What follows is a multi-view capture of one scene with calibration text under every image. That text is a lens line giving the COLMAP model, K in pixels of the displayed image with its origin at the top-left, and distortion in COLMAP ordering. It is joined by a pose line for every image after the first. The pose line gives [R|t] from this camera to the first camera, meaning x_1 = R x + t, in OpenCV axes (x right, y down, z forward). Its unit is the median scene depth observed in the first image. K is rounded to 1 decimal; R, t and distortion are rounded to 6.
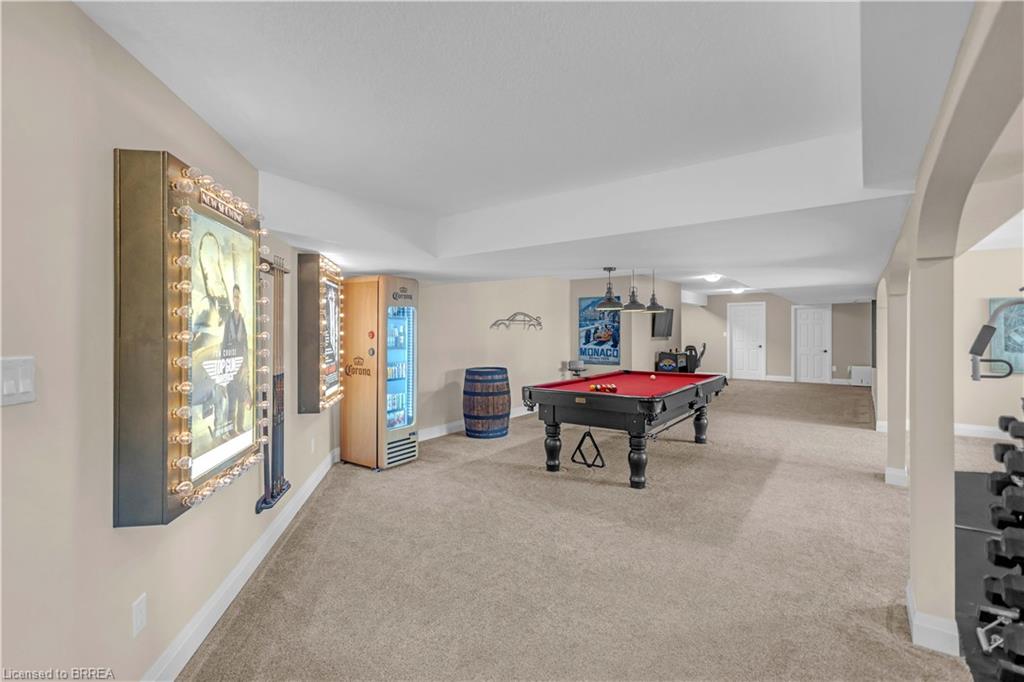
lens RADIAL K [[474.9, 0, 512.2], [0, 474.9, 329.1], [0, 0, 1]] dist [0.003516, 0.000557]
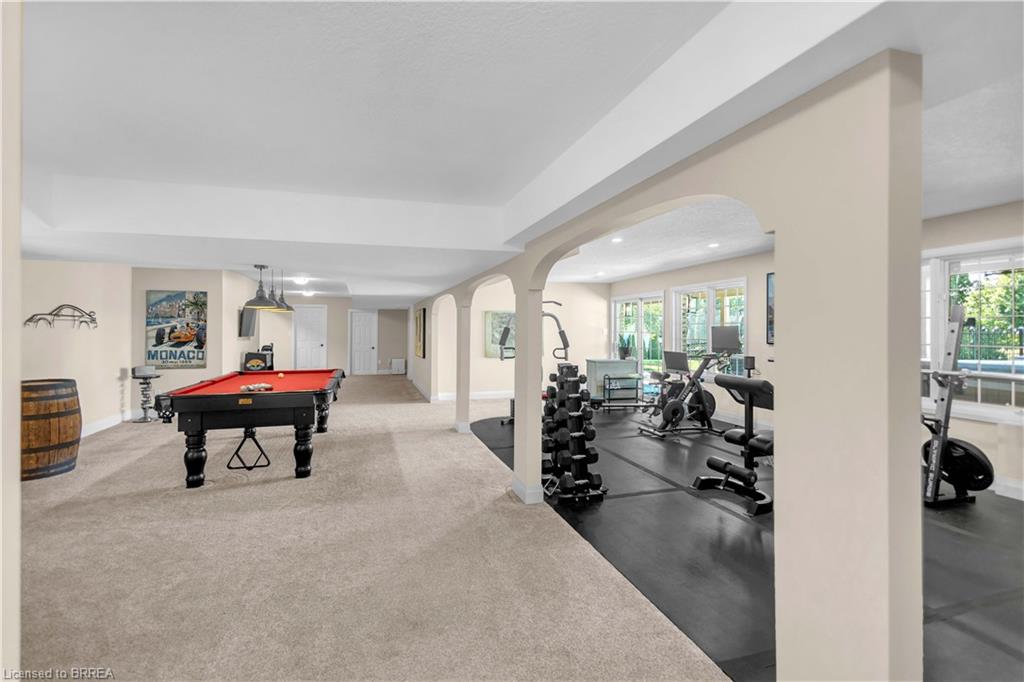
lens RADIAL K [[474.9, 0, 512.2], [0, 474.9, 329.1], [0, 0, 1]] dist [0.003516, 0.000557]
pose [[0.586254, 0.007178, 0.810096, -0.290519], [-0.005745, 0.999972, -0.004703, 0.004448], [-0.810107, -0.001897, 0.586279, -0.001849]]
